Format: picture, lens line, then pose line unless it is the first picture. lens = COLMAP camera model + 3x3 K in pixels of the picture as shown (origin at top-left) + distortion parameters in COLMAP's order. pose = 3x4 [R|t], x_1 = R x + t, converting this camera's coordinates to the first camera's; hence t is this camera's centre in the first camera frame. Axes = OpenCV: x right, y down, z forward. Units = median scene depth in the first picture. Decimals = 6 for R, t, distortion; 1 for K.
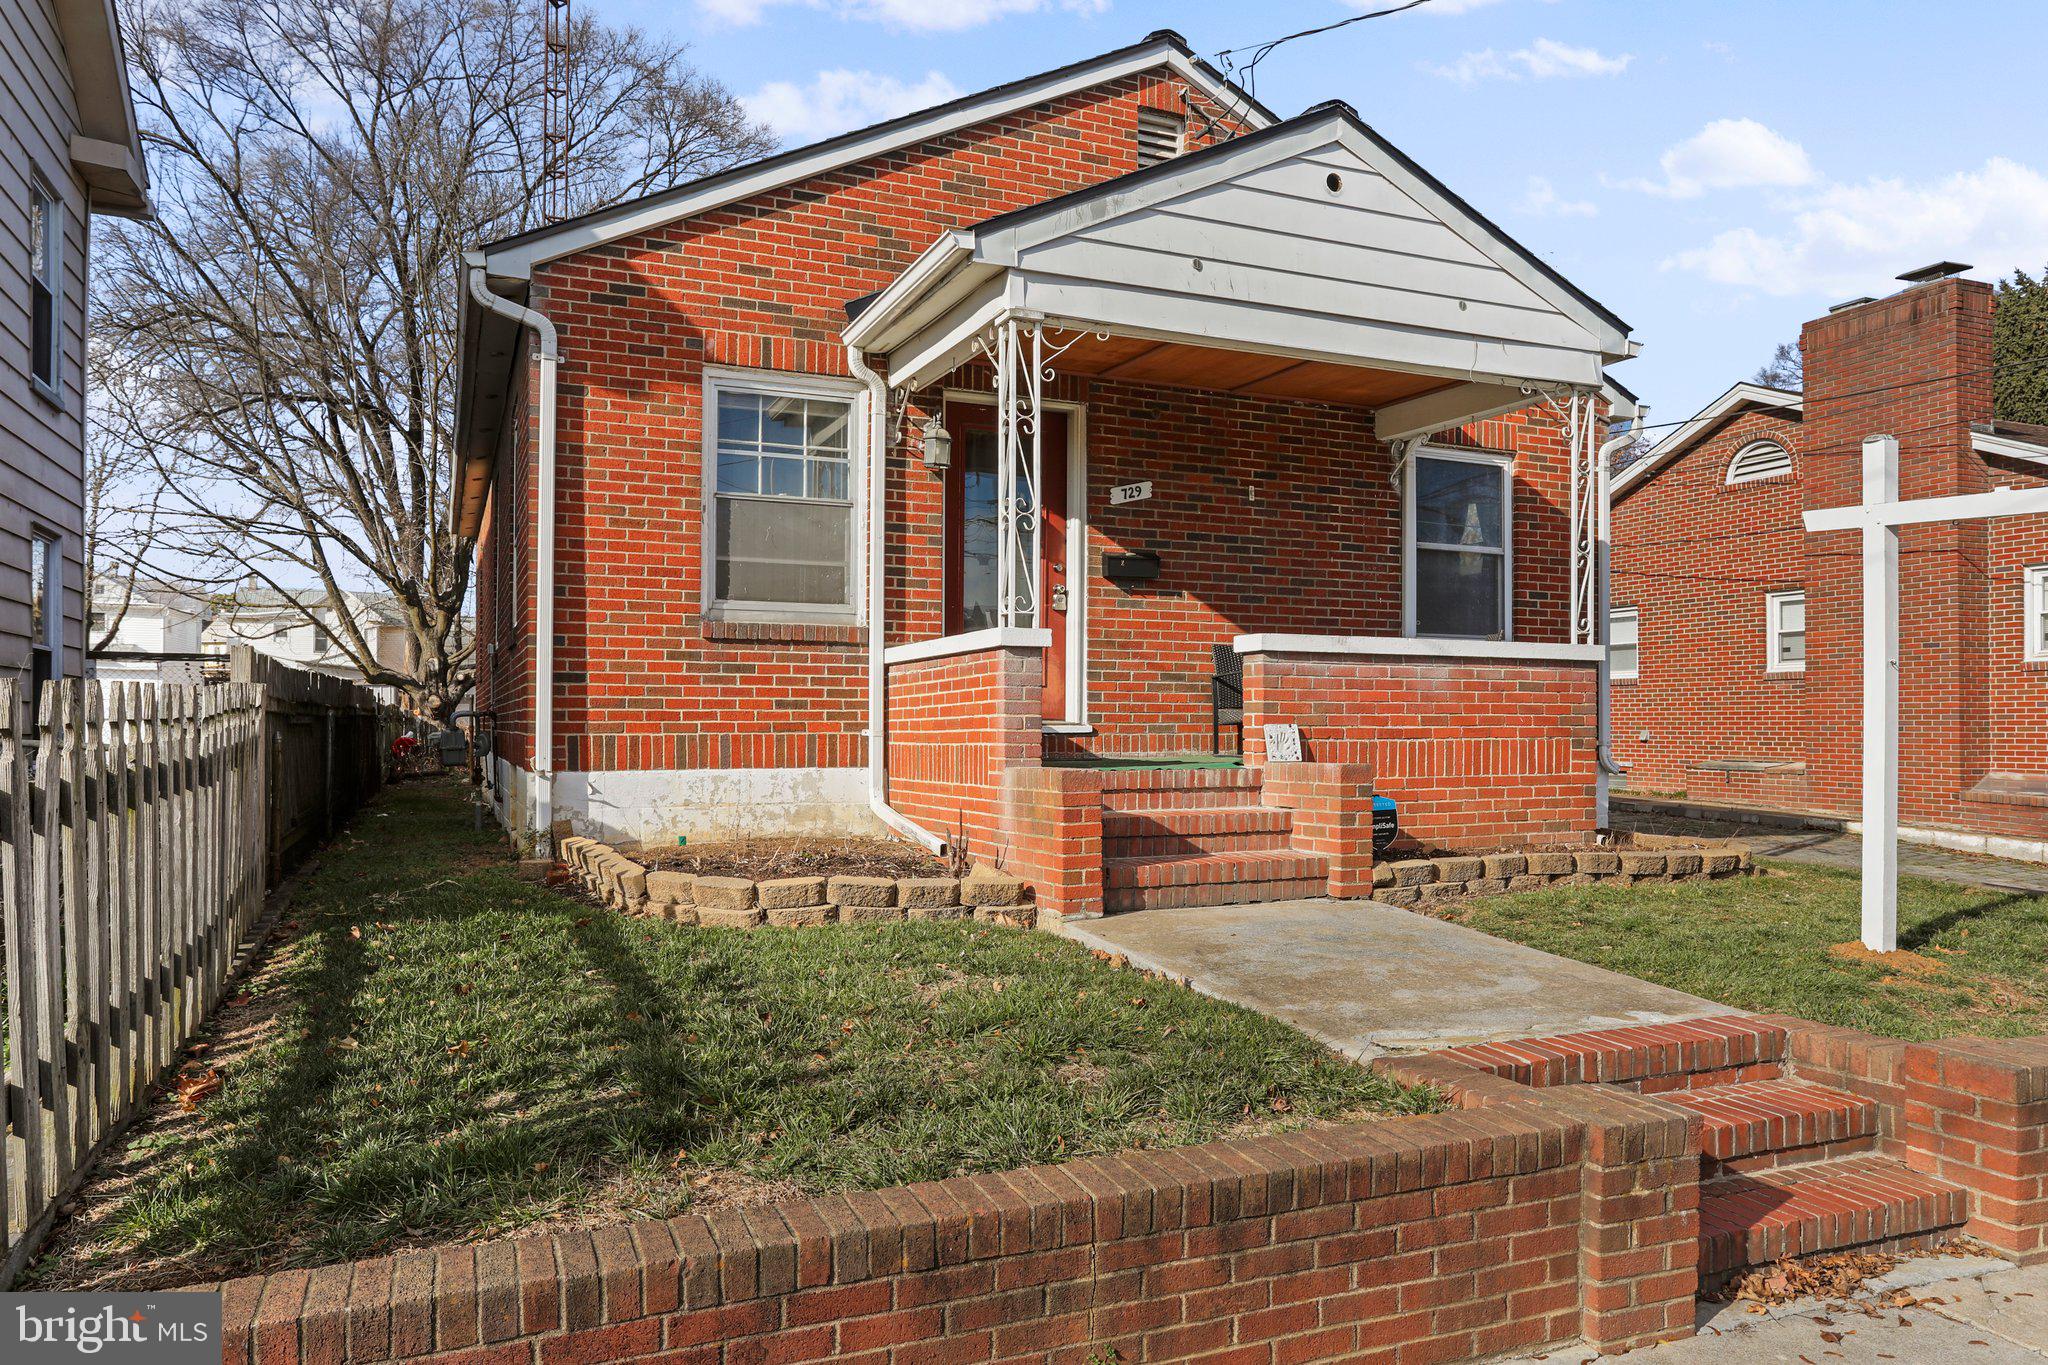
lens RADIAL K [[1378.9, 0, 1028.2], [0, 1378.9, 713.2], [0, 0, 1]] dist [-0.000816, -0.001605]
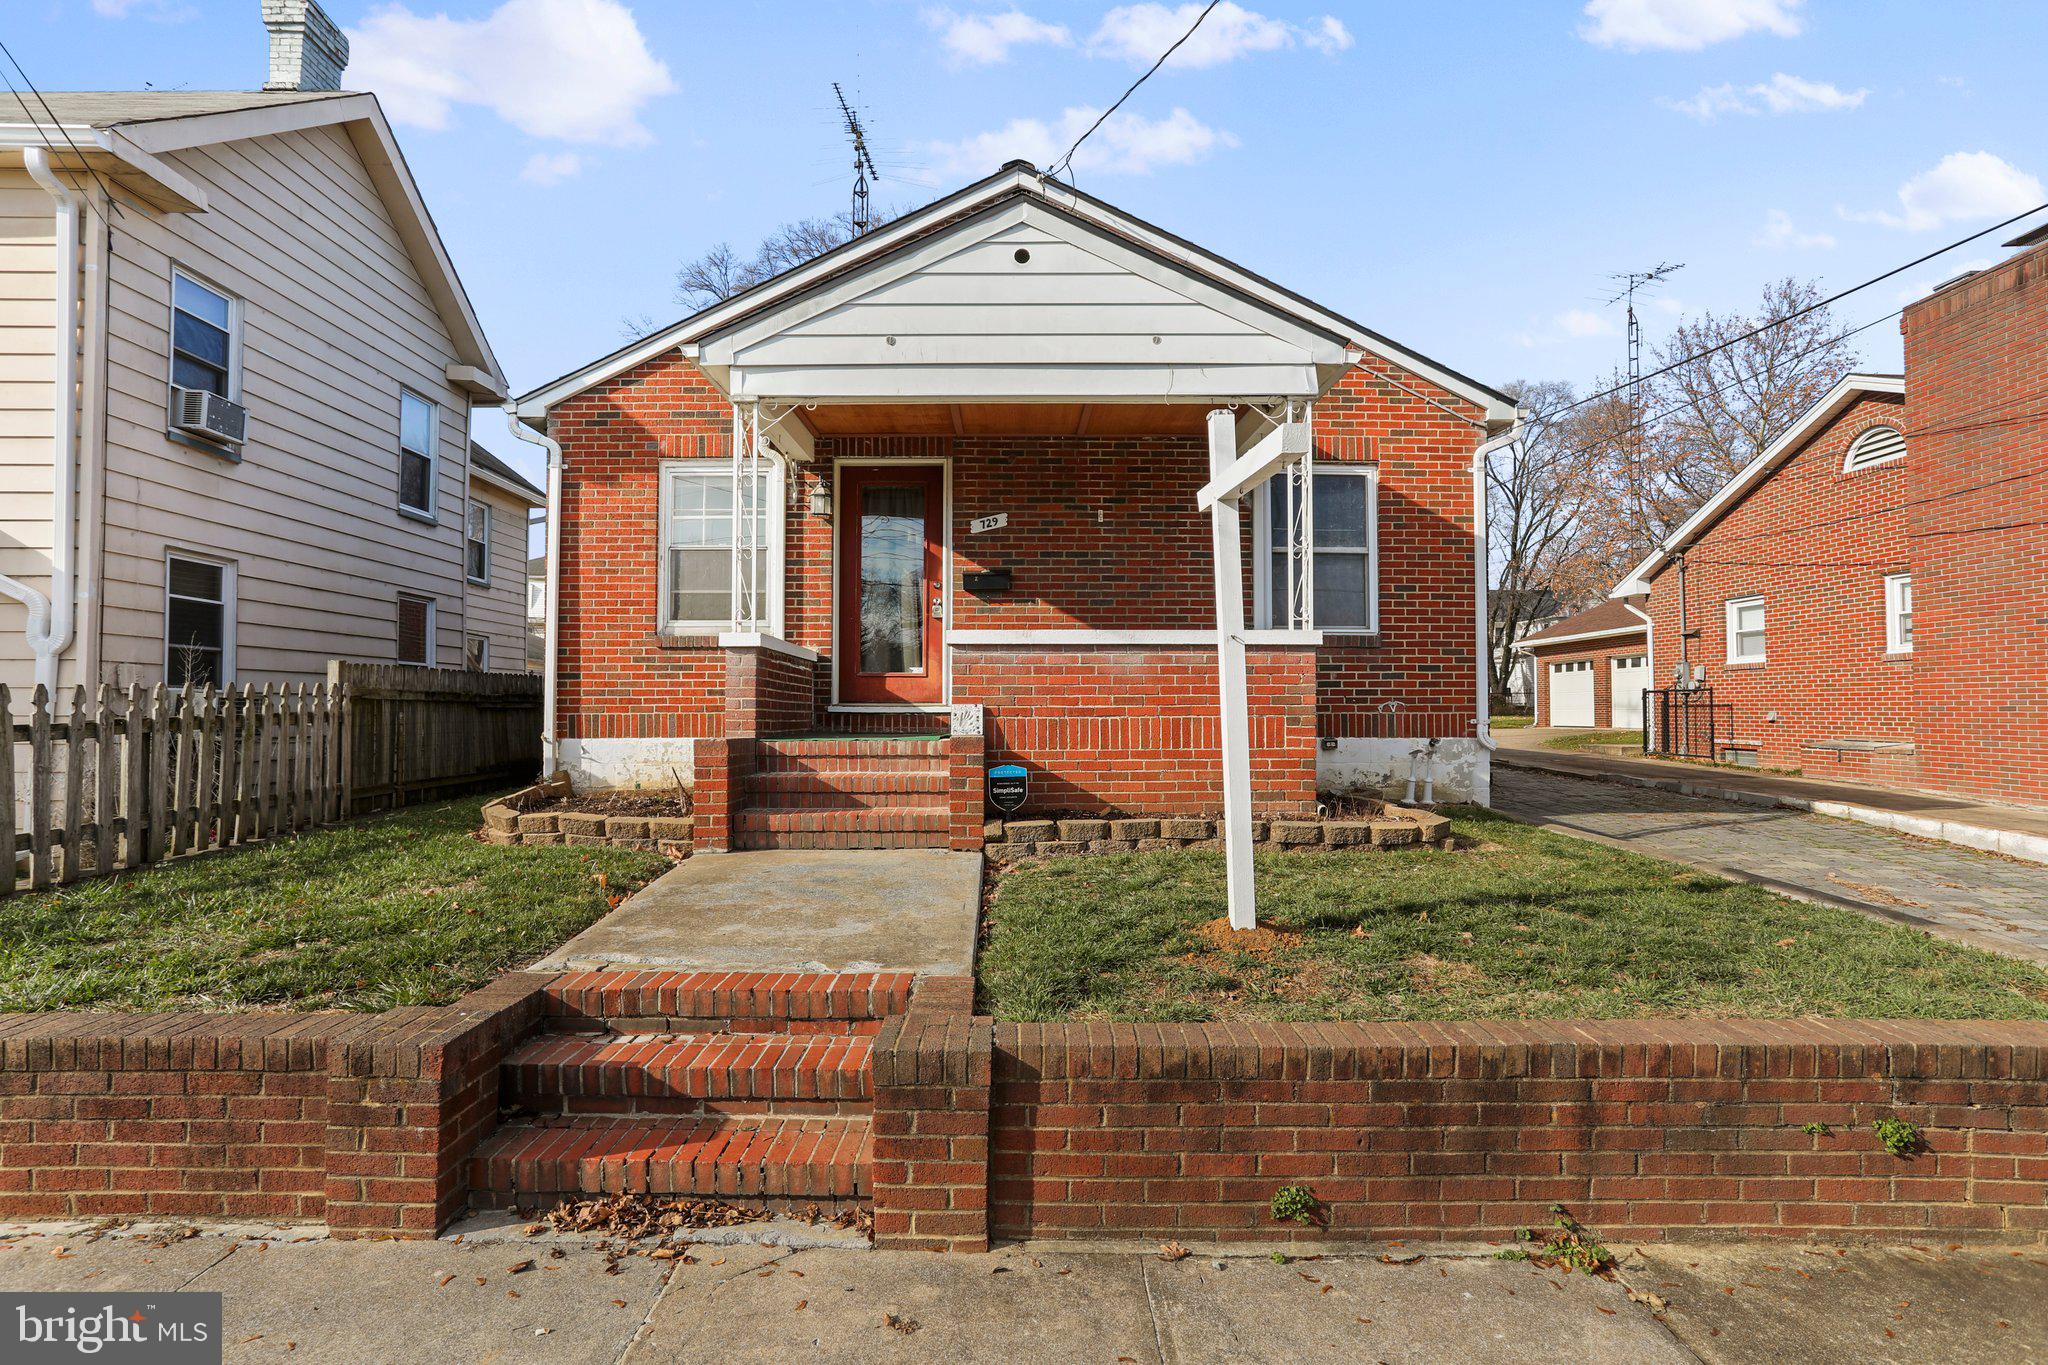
lens RADIAL K [[1006.1, 0, 985.5], [0, 1006.1, 684.1], [0, 0, 1]] dist [-0.027508, 0.023454]
pose [[0.914745, -0.013487, -0.403806, 0.515099], [0.006318, 0.999798, -0.019080, 0.006621], [0.403982, 0.014902, 0.914646, 0.179325]]
